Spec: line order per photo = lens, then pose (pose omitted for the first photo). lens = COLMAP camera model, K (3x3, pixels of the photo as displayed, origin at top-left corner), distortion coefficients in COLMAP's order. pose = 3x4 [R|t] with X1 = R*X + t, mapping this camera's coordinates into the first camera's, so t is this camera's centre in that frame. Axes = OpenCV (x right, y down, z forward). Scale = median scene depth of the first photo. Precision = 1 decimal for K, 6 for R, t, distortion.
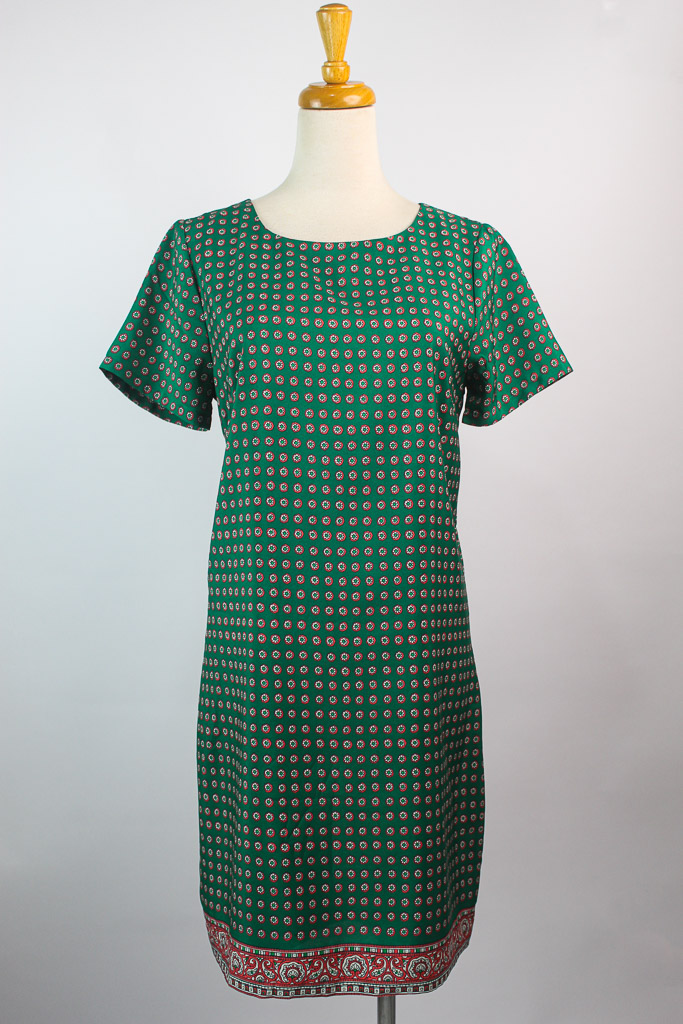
lens RADIAL K [[1096.7, 0, 347.8], [0, 1096.7, 514.6], [0, 0, 1]] dist [-0.137650, 0.247103]
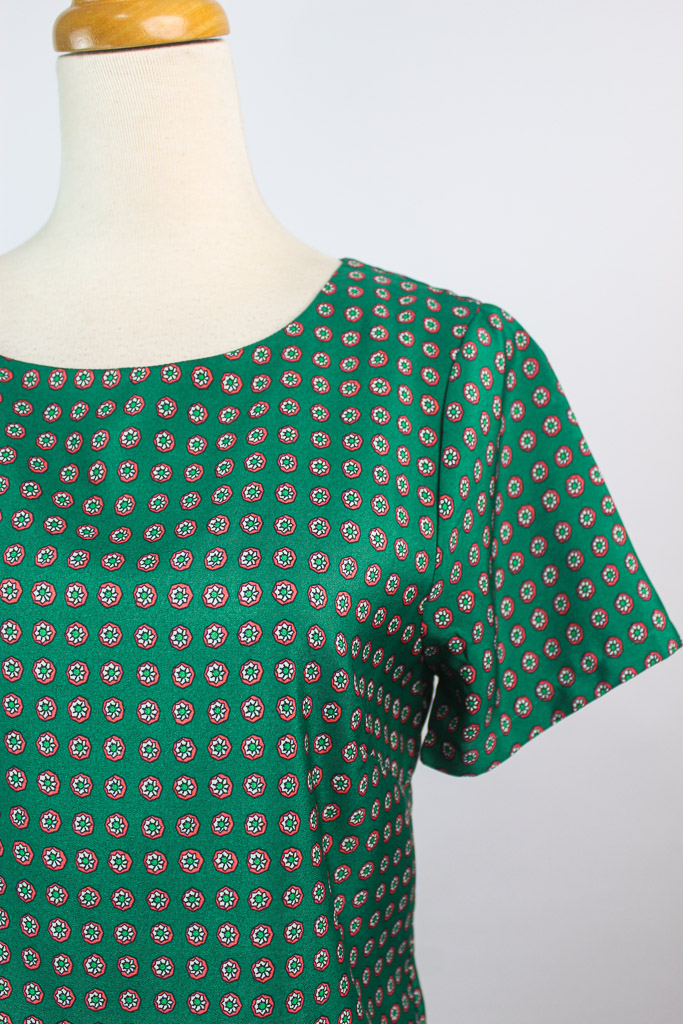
lens RADIAL K [[1096.7, 0, 347.8], [0, 1096.7, 514.6], [0, 0, 1]] dist [-0.137650, 0.247103]
pose [[0.990553, 0.019575, -0.135728, 0.136802], [-0.018265, 0.999774, 0.010894, -0.192750], [0.135910, -0.008312, 0.990686, 0.573708]]
